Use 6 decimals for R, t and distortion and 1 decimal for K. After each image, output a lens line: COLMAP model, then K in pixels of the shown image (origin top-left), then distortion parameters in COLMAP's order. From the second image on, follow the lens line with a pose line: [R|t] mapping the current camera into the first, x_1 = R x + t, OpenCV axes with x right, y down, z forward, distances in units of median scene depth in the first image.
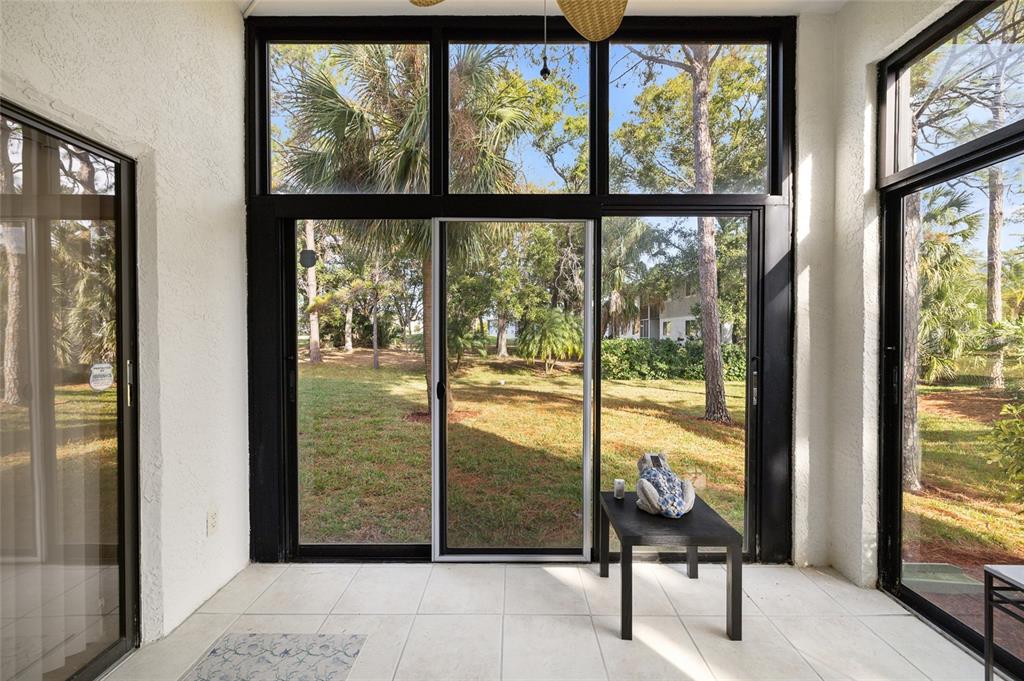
lens RADIAL K [[429.4, 0, 512.0], [0, 429.4, 340.5], [0, 0, 1]] dist [0.001131, 0.000837]
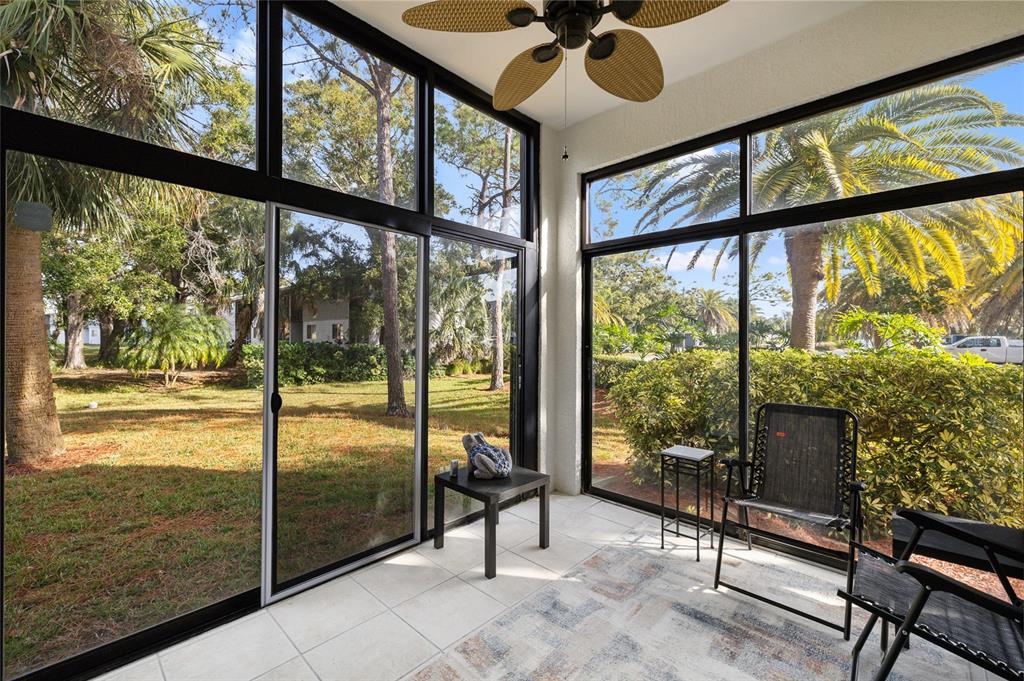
lens RADIAL K [[429.4, 0, 512.0], [0, 429.4, 340.5], [0, 0, 1]] dist [0.001131, 0.000837]
pose [[0.686058, -0.000588, 0.727546, -0.247682], [0.006912, 0.999960, -0.005709, 0.000666], [-0.727514, 0.008945, 0.686035, 0.032555]]
